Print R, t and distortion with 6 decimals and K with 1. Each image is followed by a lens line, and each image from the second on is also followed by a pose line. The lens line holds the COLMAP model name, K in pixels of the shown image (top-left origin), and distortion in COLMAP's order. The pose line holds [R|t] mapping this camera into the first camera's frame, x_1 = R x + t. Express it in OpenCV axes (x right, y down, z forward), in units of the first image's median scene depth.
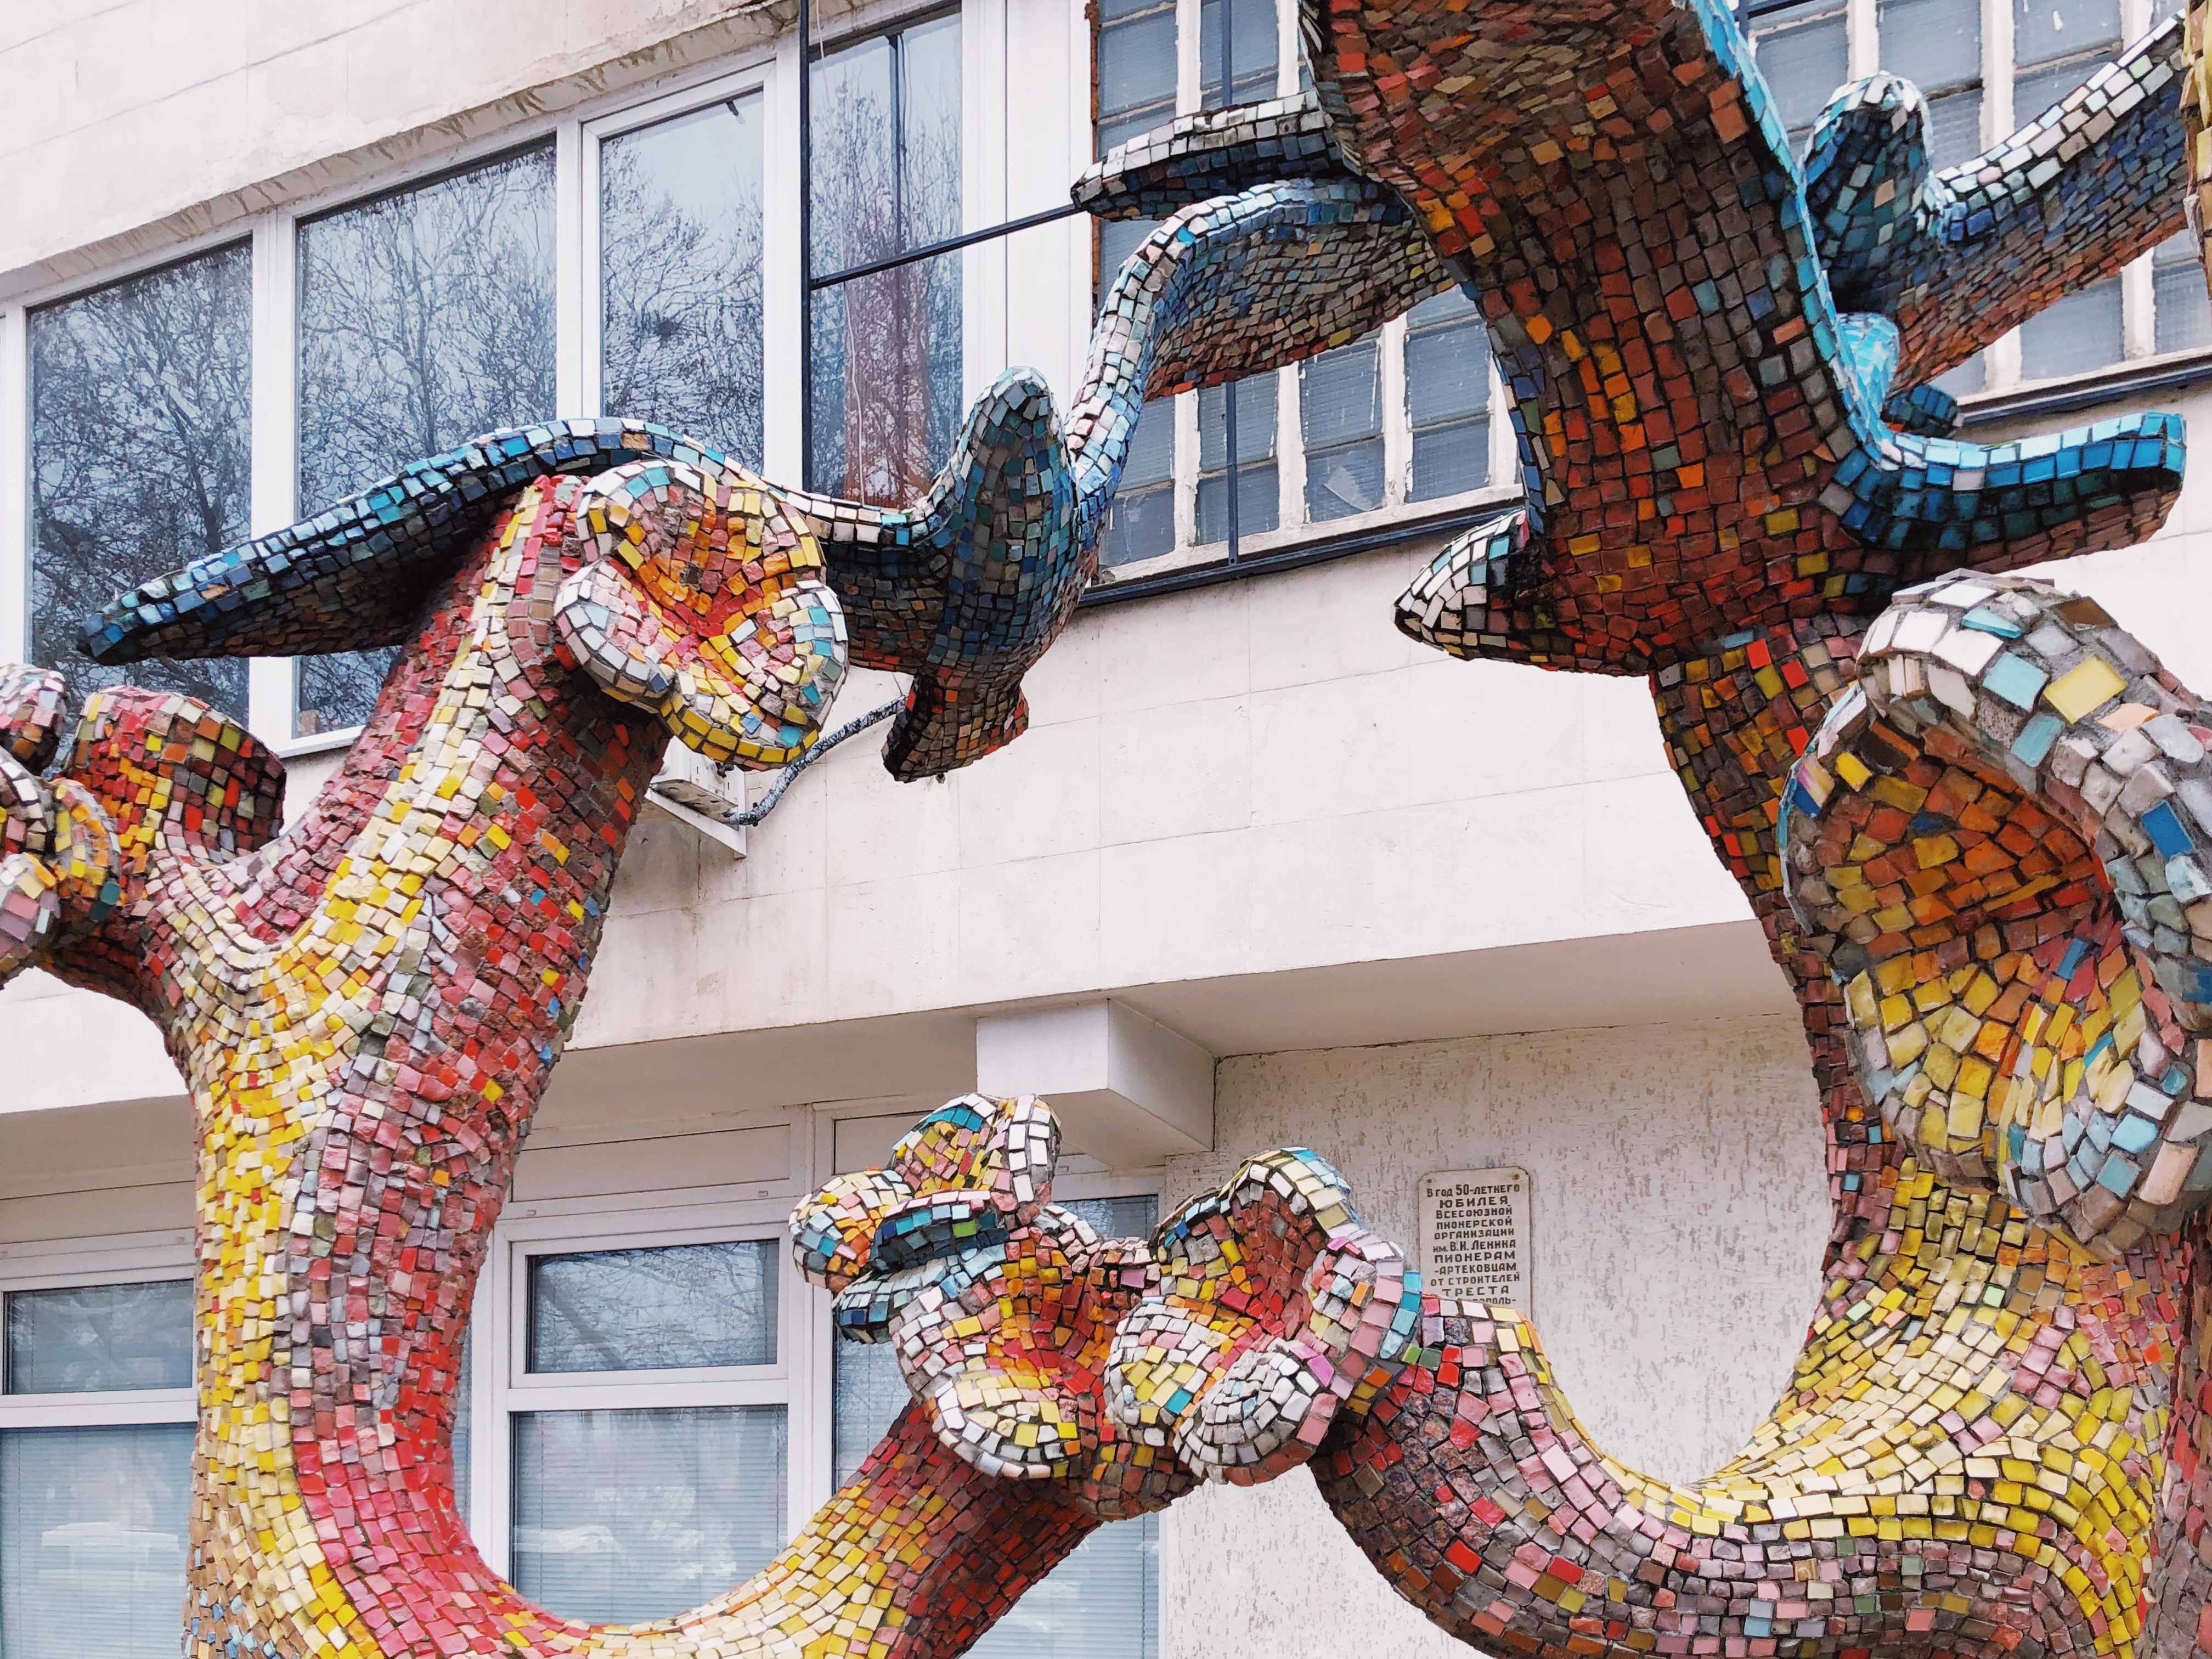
lens RADIAL K [[1955.6, 0, 1076.4], [0, 1955.6, 1423.8], [0, 0, 1]] dist [-0.003326, 0.010259]
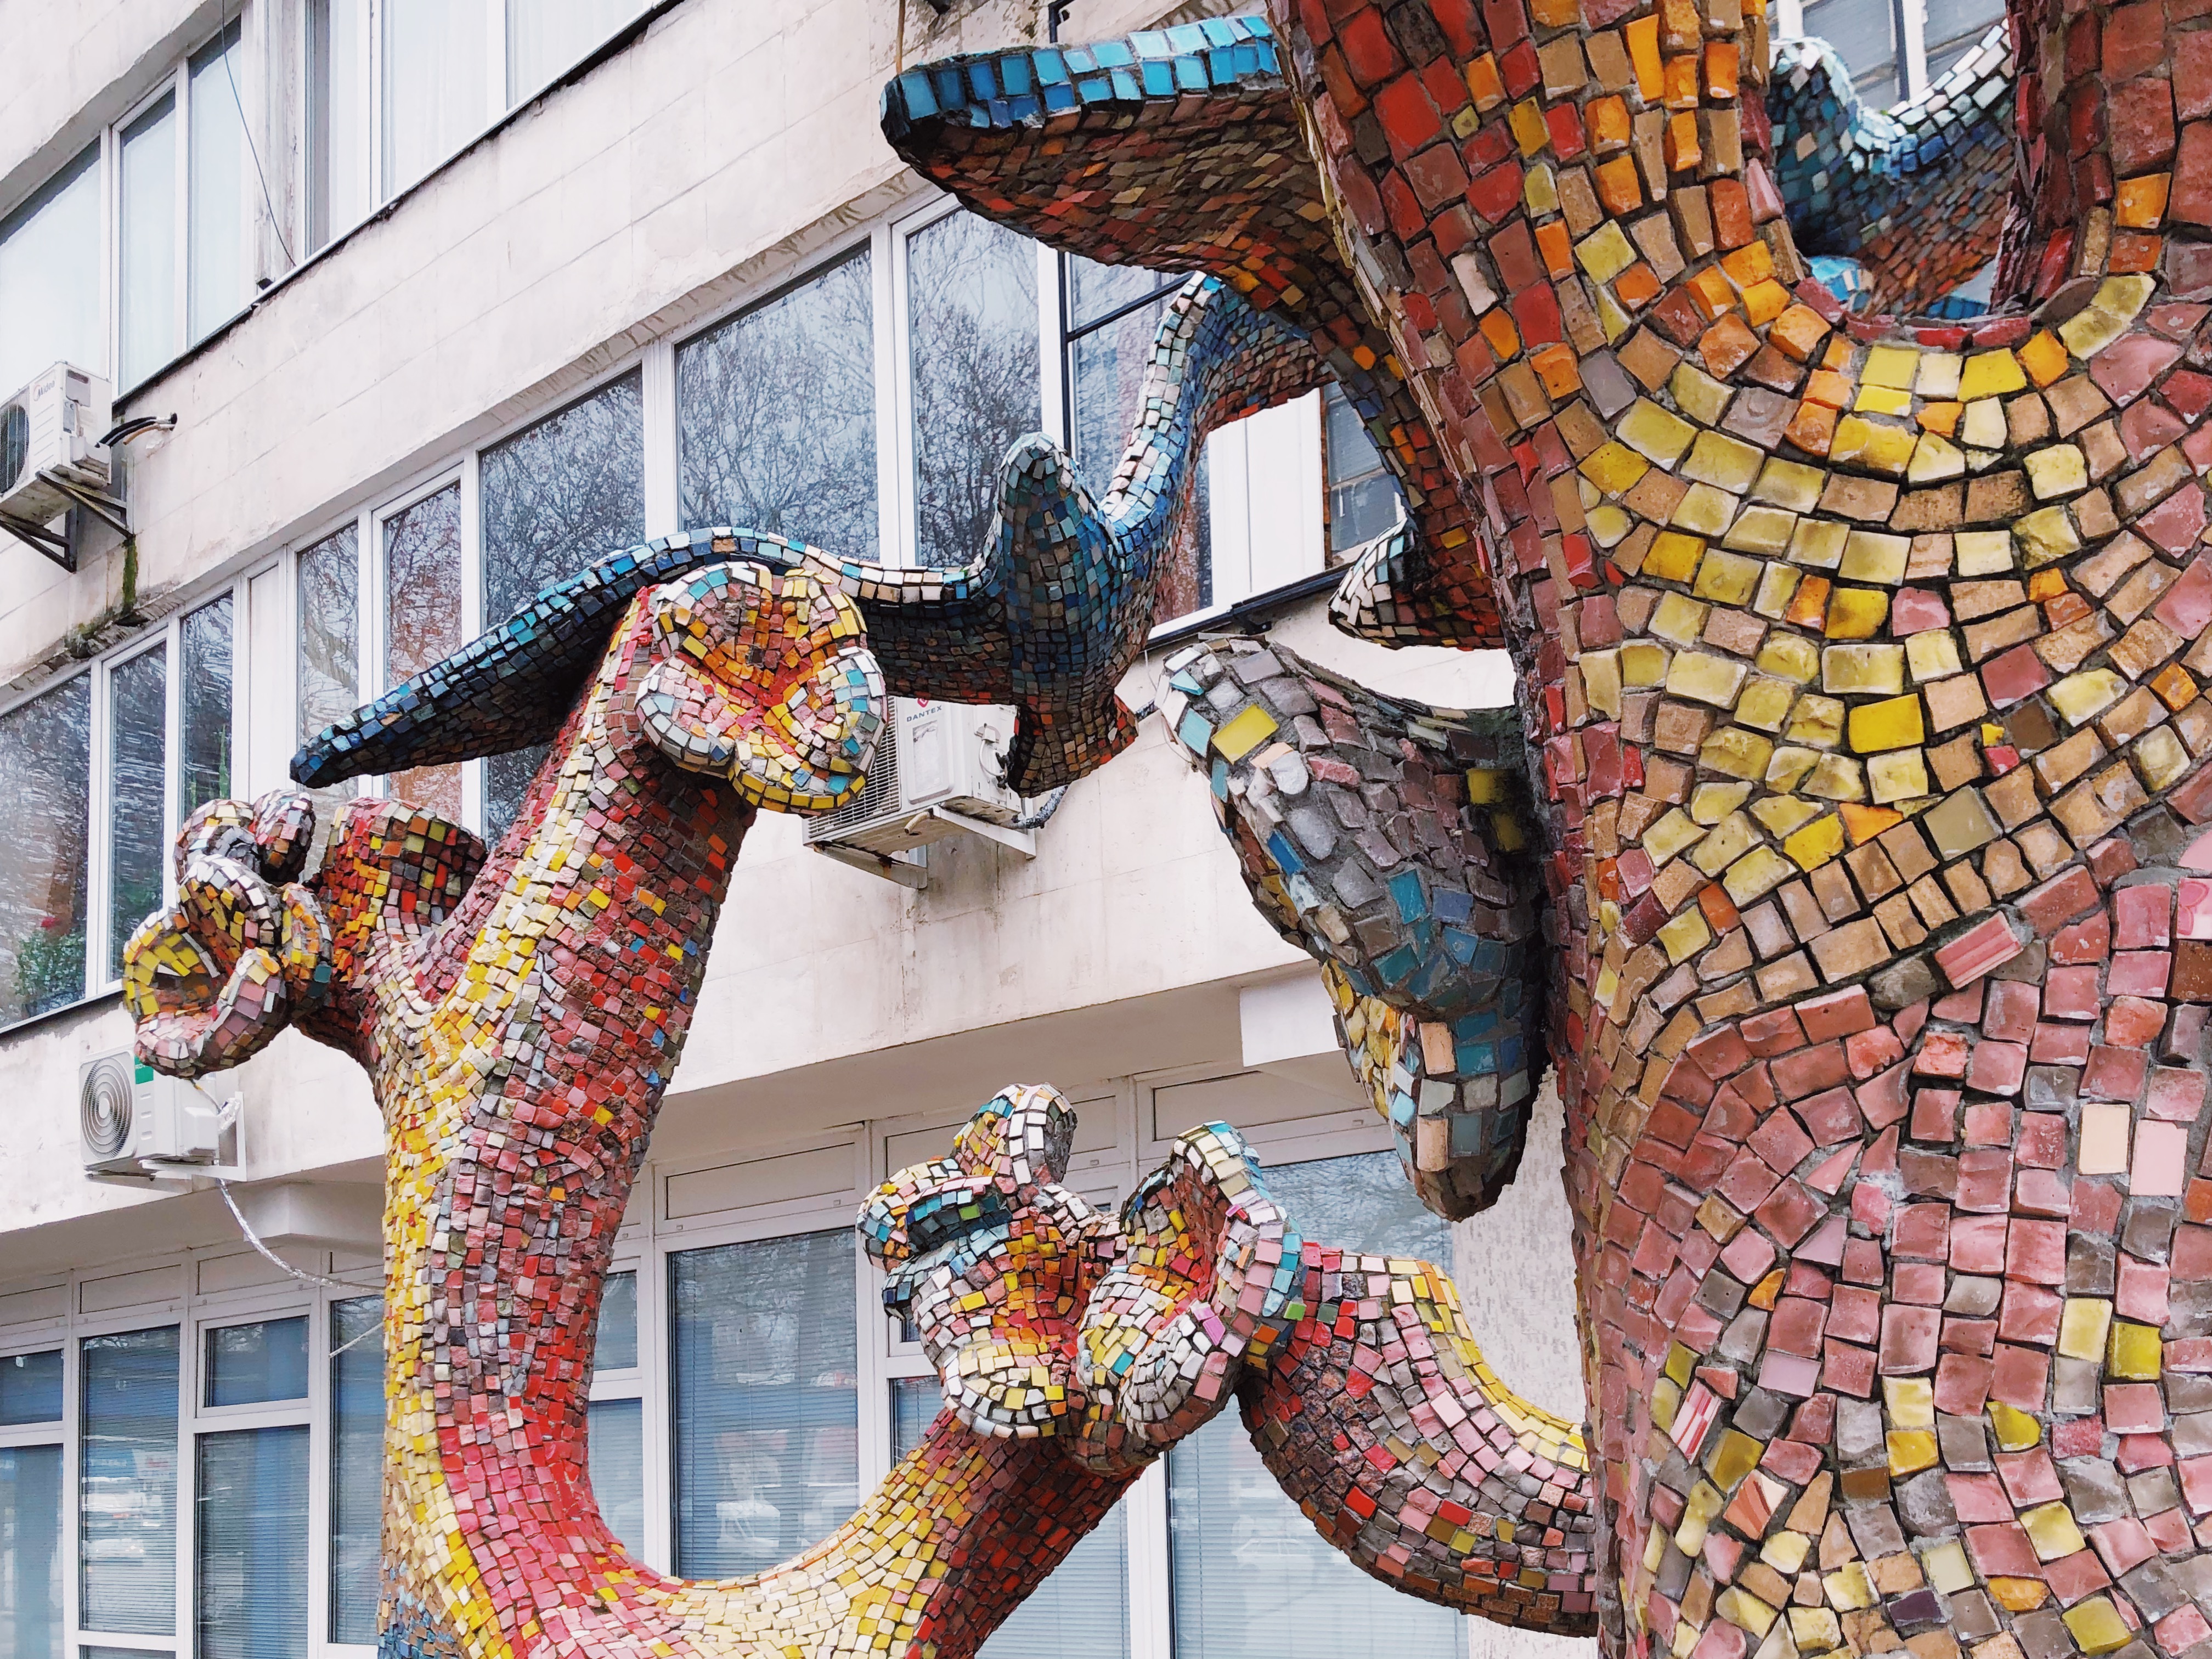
lens RADIAL K [[1958.9, 0, 1144.3], [0, 1958.9, 1245.1], [0, 0, 1]] dist [0.002492, 0.010843]
pose [[0.970797, -0.056434, -0.233170, 0.281364], [0.041295, 0.996740, -0.069310, -0.000857], [0.236321, 0.057657, 0.969963, -0.041419]]
